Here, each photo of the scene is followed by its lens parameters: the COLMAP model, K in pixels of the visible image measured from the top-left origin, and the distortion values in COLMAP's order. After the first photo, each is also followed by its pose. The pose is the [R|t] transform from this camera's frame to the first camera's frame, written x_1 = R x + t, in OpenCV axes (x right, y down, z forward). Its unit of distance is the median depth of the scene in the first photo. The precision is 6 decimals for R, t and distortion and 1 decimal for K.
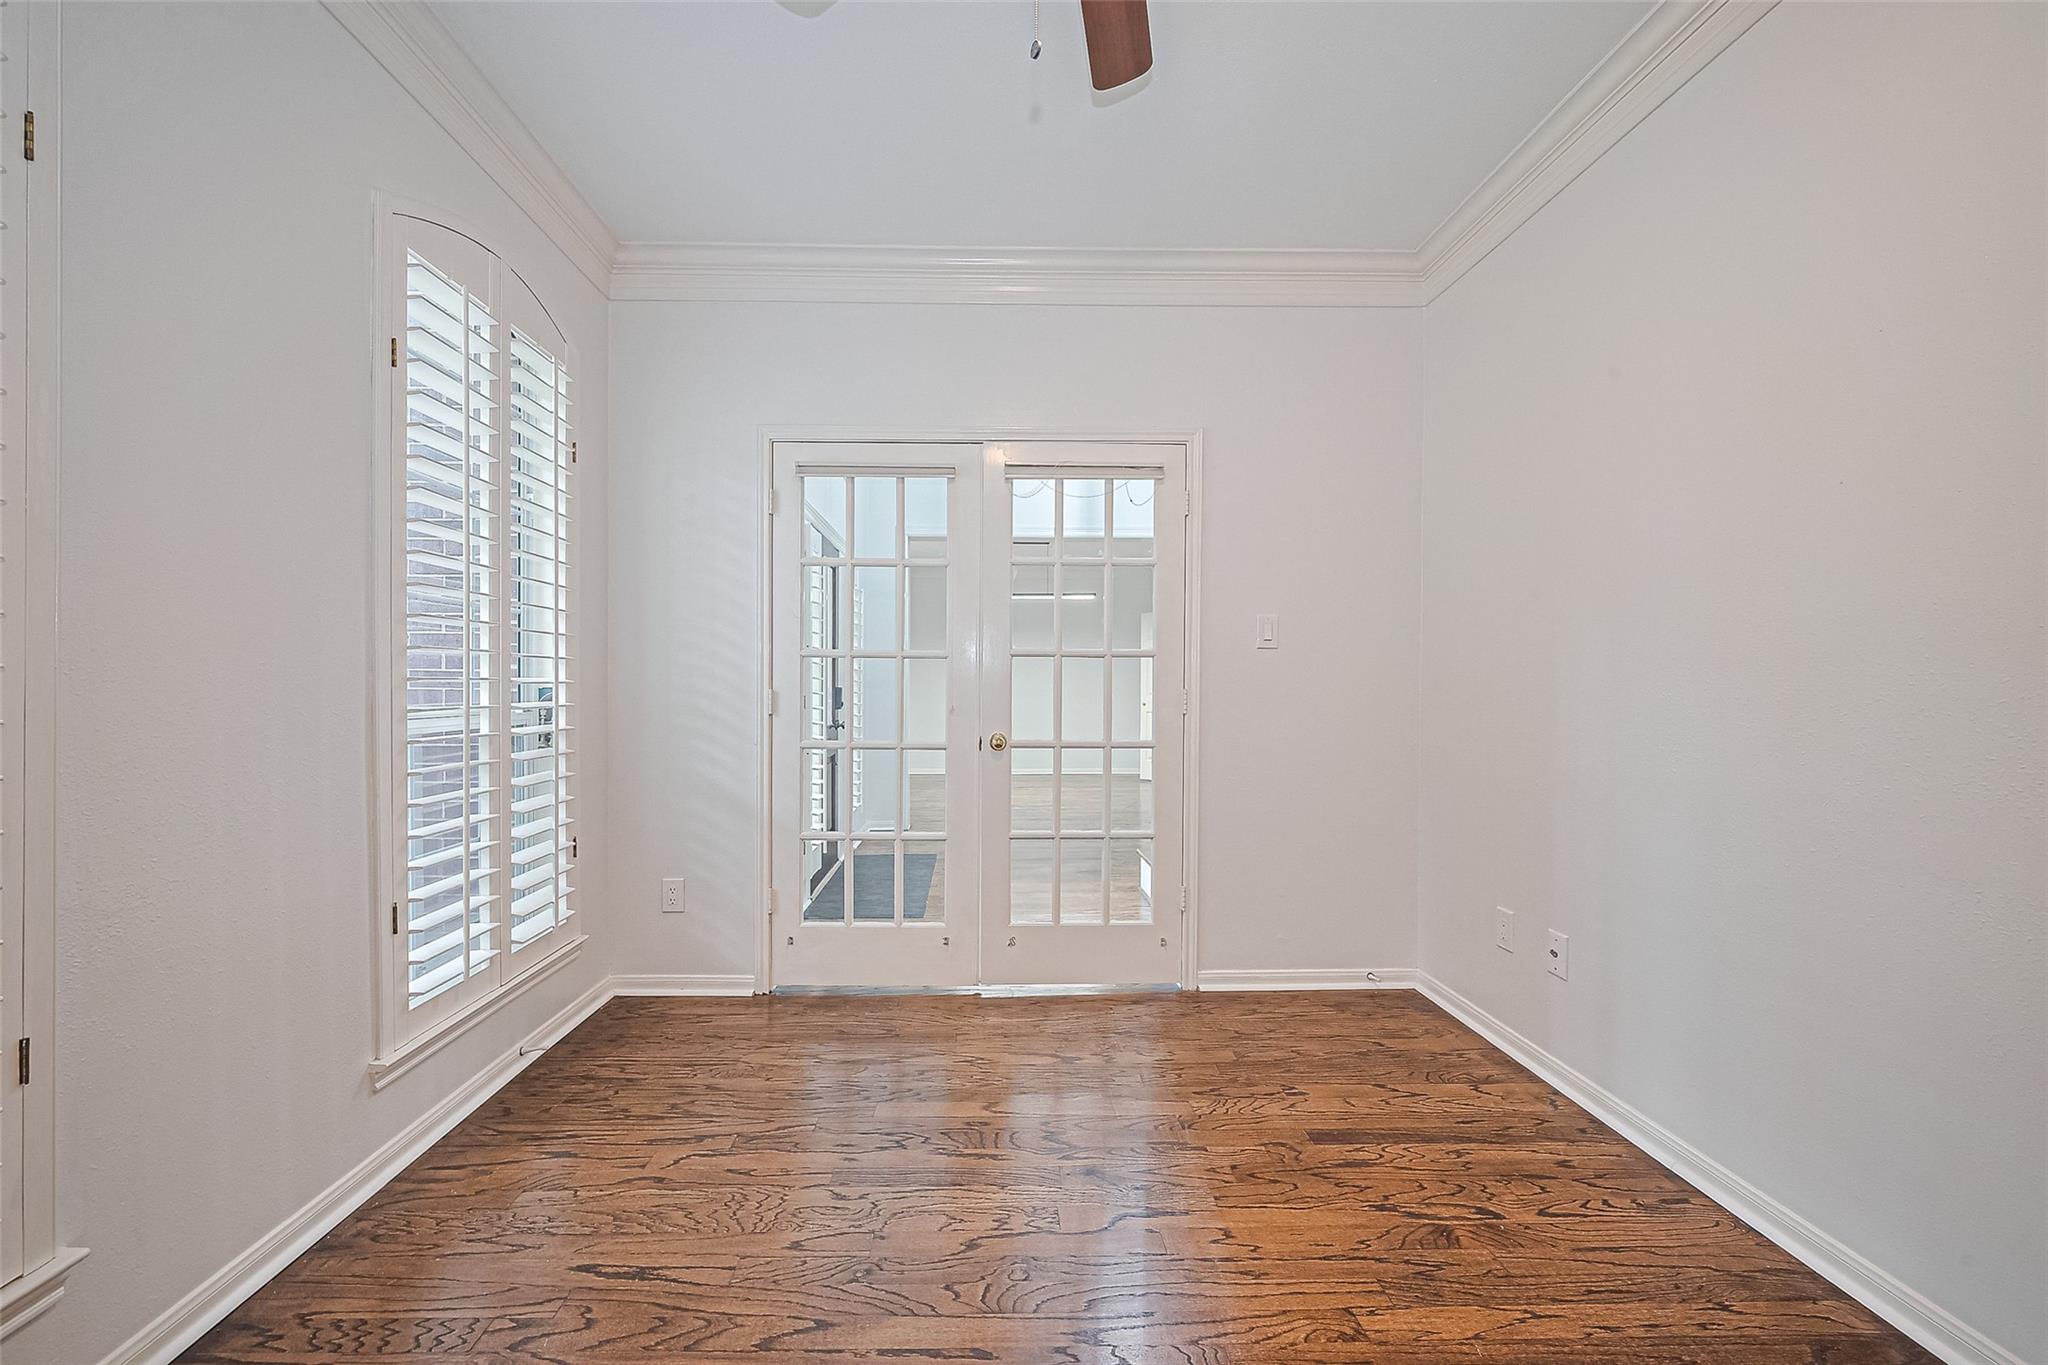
lens RADIAL K [[838.1, 0, 1005.1], [0, 838.1, 691.2], [0, 0, 1]] dist [0.002302, -0.000162]
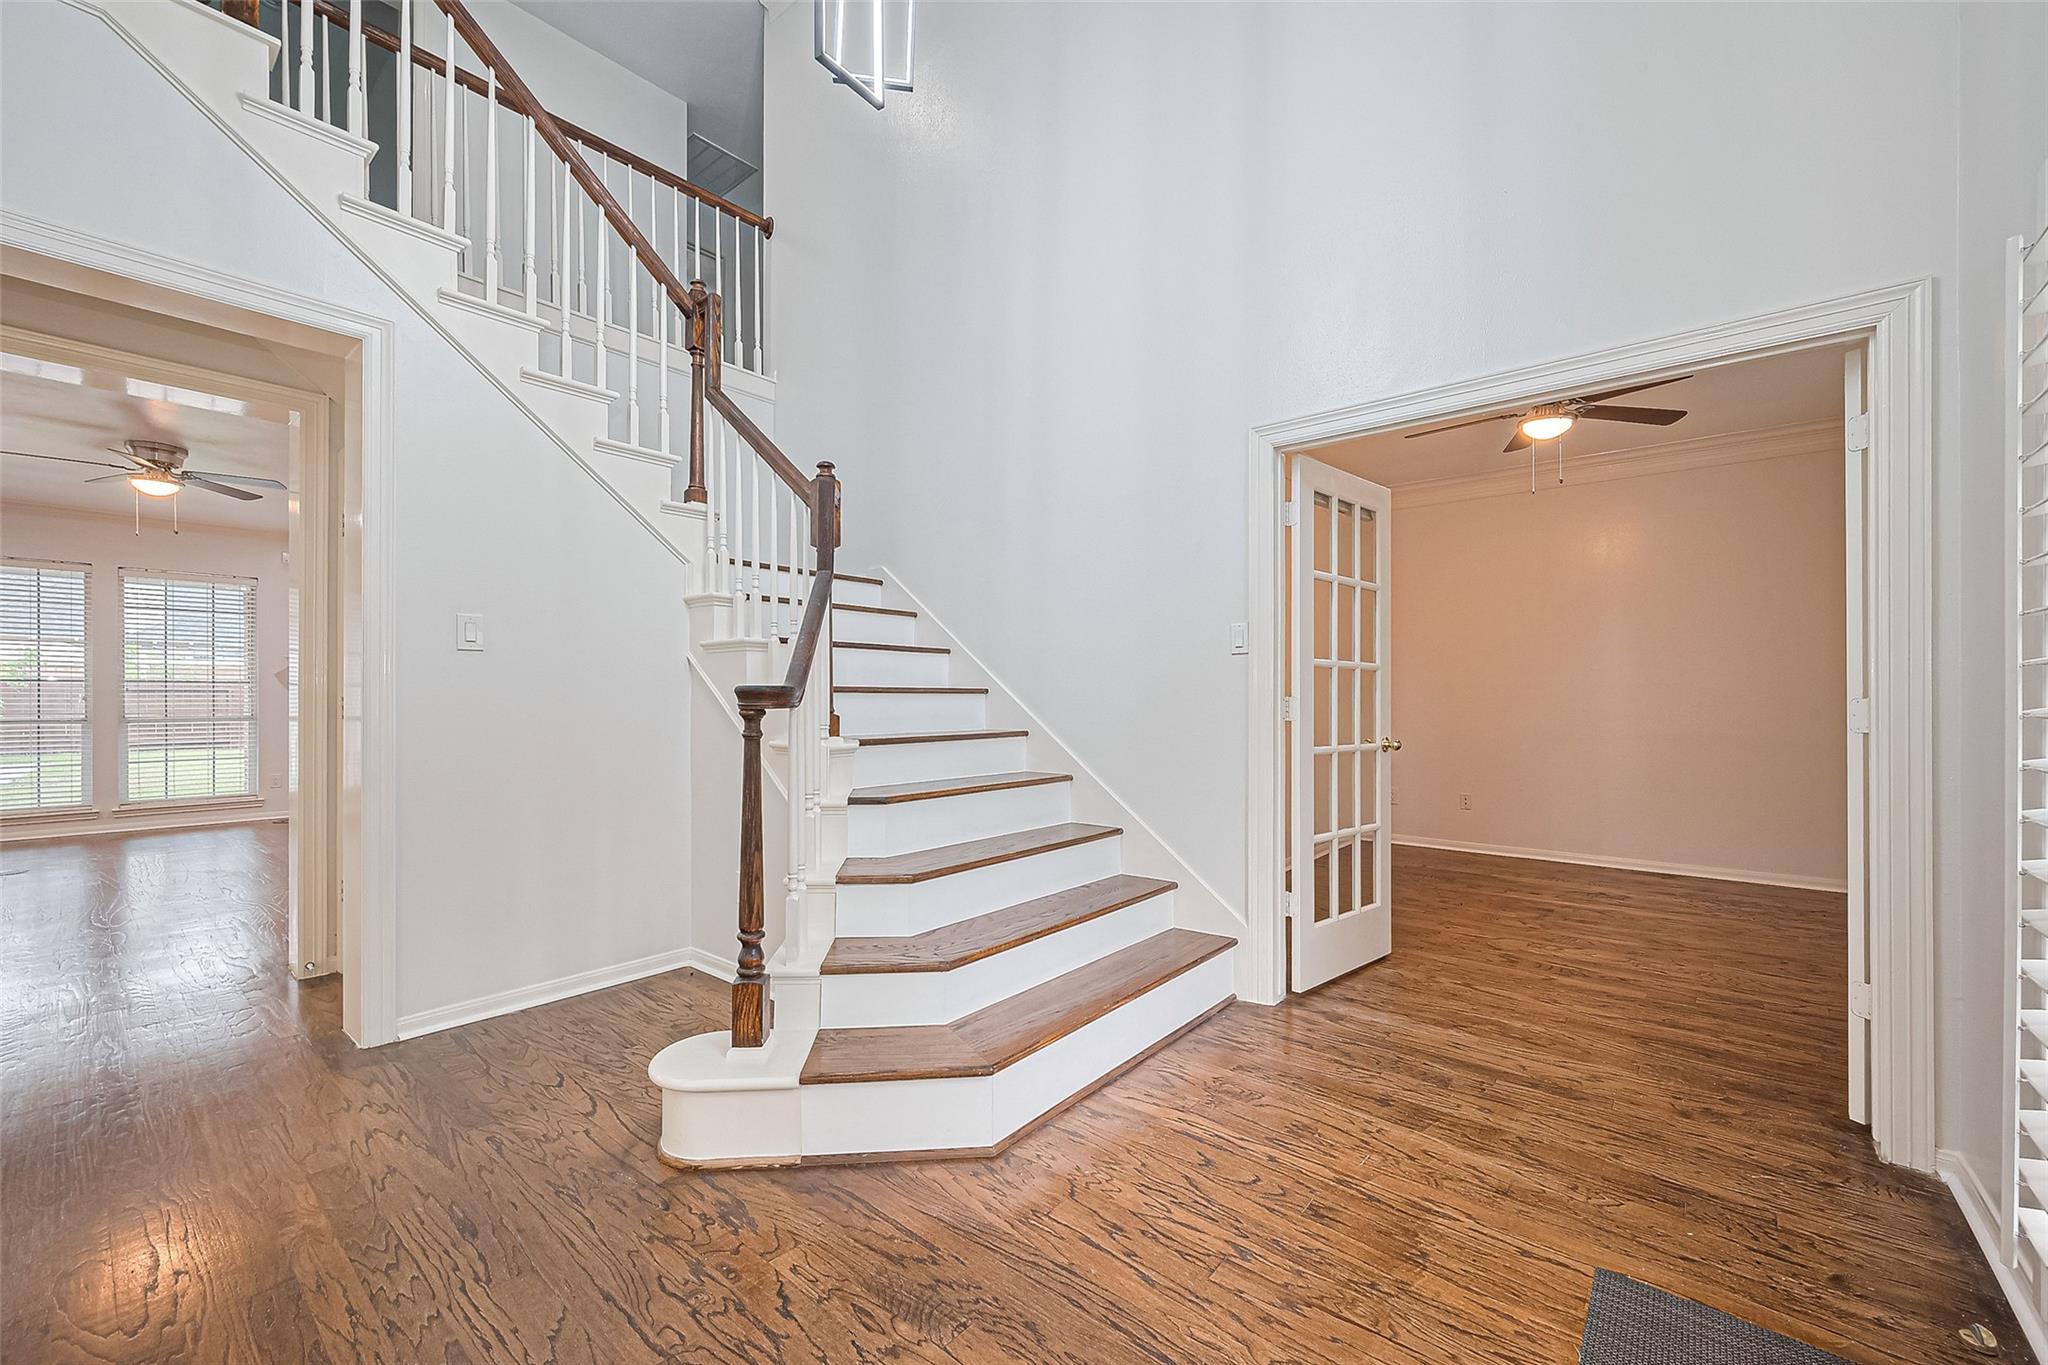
lens RADIAL K [[816.1, 0, 1019.7], [0, 816.1, 692.8], [0, 0, 1]] dist [-0.001023, -0.000405]
pose [[-0.754703, 0.002356, 0.656062, -0.201213], [-0.000031, 0.999993, -0.003626, 0.000468], [-0.656066, -0.002757, -0.754698, 2.095614]]
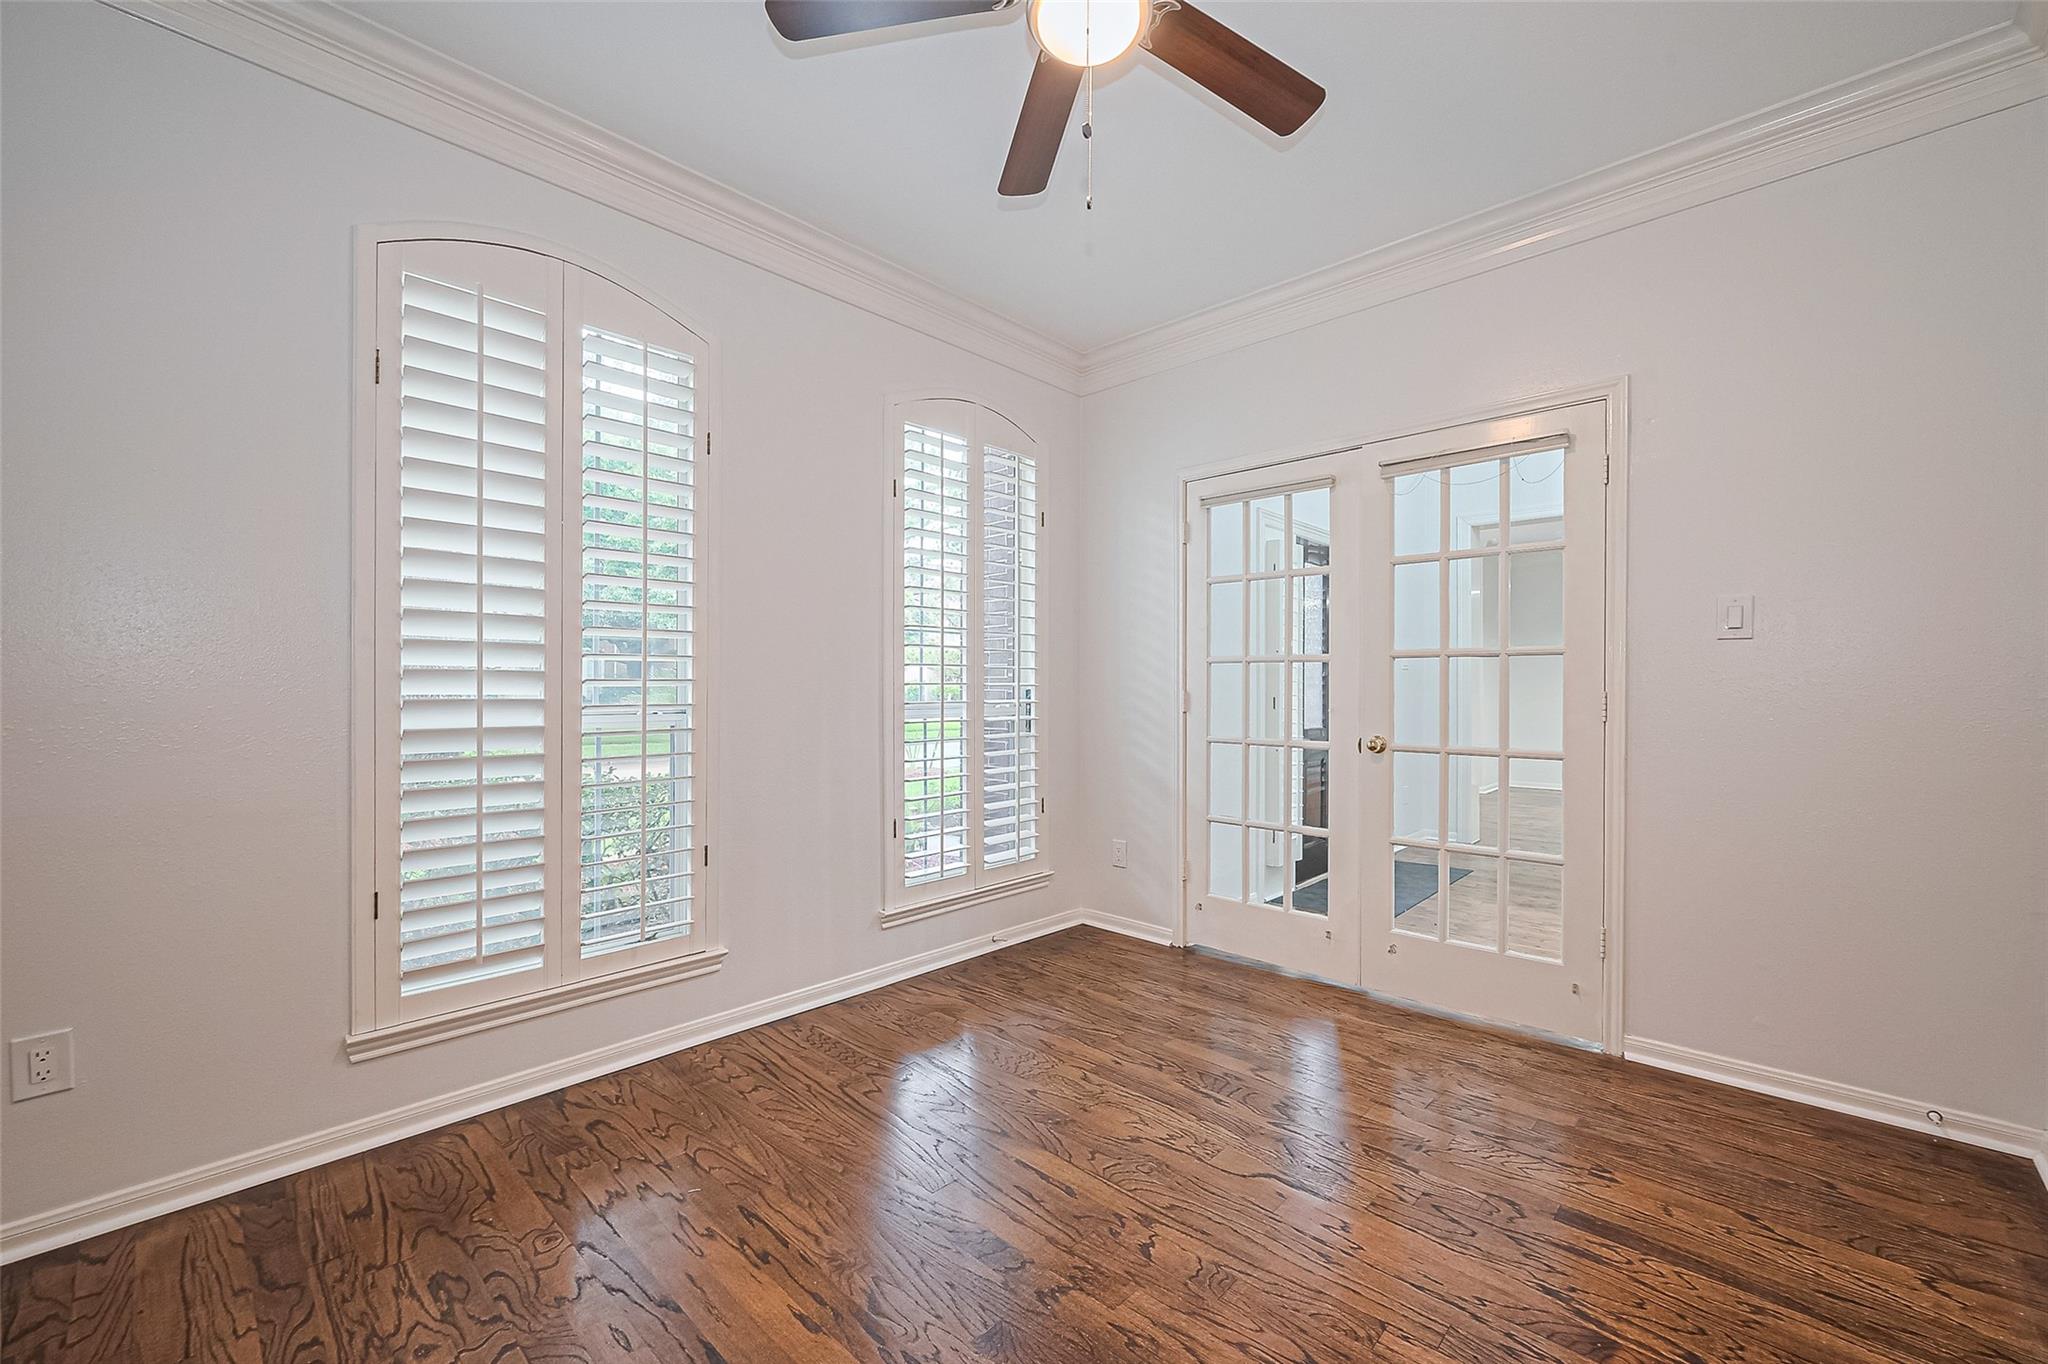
lens RADIAL K [[830.8, 0, 1023.5], [0, 830.8, 687.3], [0, 0, 1]] dist [-0.000980, -0.000295]
pose [[0.711758, -0.000785, -0.702425, 0.411939], [-0.003676, 0.999982, -0.004842, -0.000763], [0.702415, 0.006028, 0.711742, 0.004015]]
